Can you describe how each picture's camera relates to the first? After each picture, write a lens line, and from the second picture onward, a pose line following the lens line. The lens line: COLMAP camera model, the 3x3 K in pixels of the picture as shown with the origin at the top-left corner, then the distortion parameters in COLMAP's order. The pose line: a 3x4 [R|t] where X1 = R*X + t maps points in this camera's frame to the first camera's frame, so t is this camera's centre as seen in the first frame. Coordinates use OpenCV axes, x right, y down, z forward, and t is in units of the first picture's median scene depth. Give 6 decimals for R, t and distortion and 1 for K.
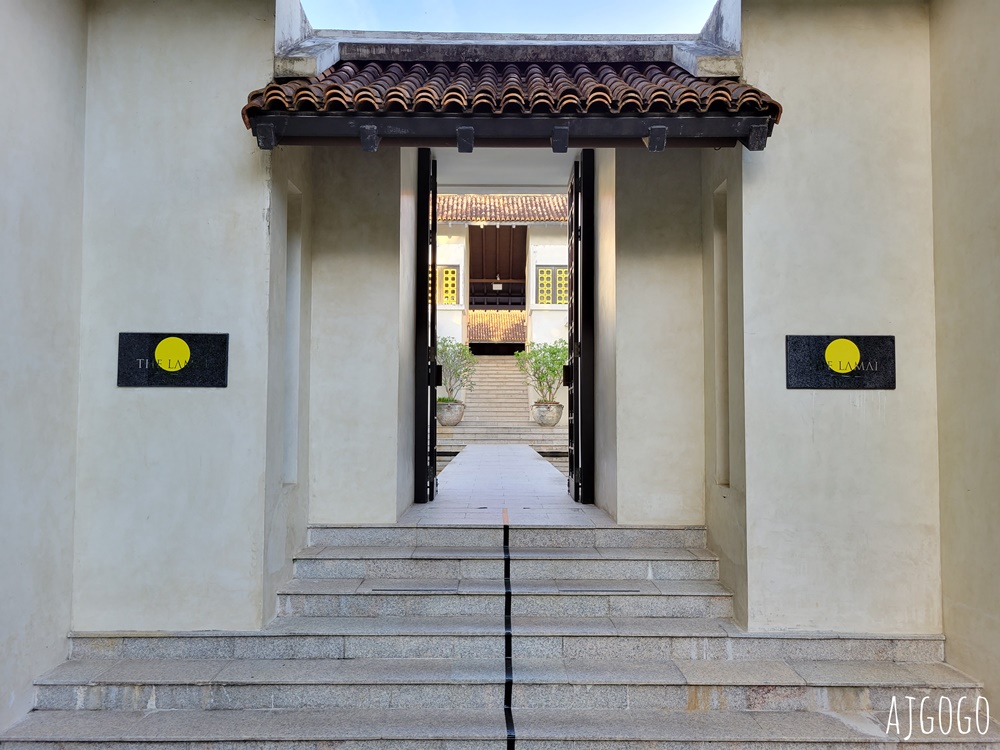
lens RADIAL K [[752.1, 0, 500.0], [0, 752.1, 375.0], [0, 0, 1]] dist [0.043753, -0.013917]
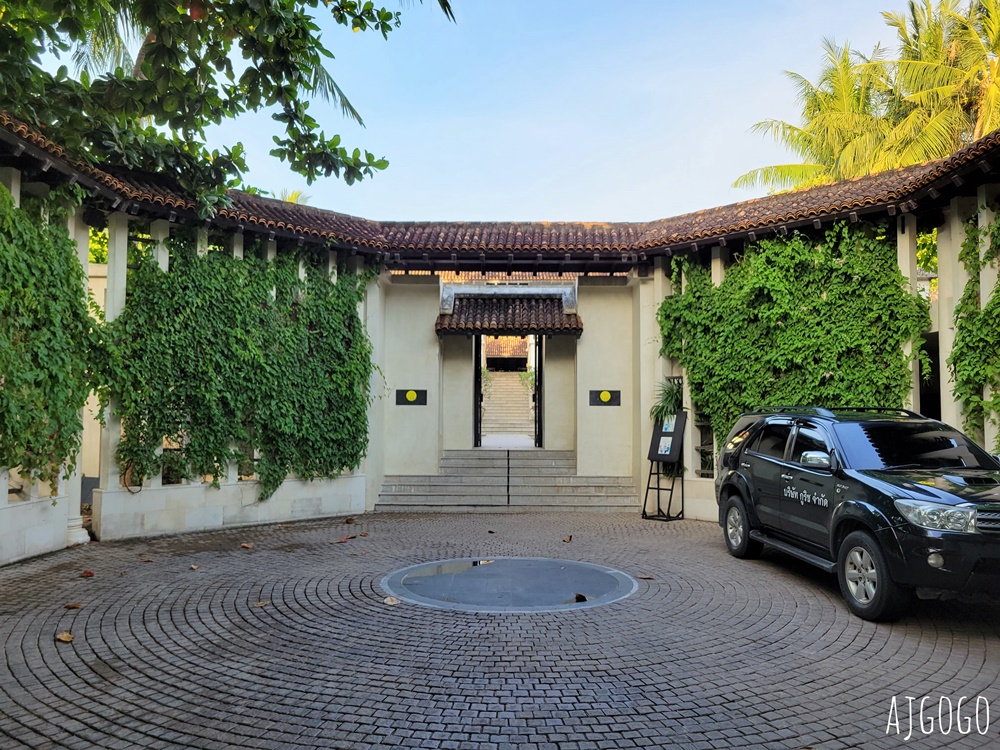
lens RADIAL K [[752.1, 0, 500.0], [0, 752.1, 375.0], [0, 0, 1]] dist [0.043753, -0.013917]
pose [[0.999903, -0.000282, -0.013913, 0.019629], [0.000202, 0.999983, -0.005774, -0.097839], [0.013914, 0.005771, 0.999887, -2.323086]]
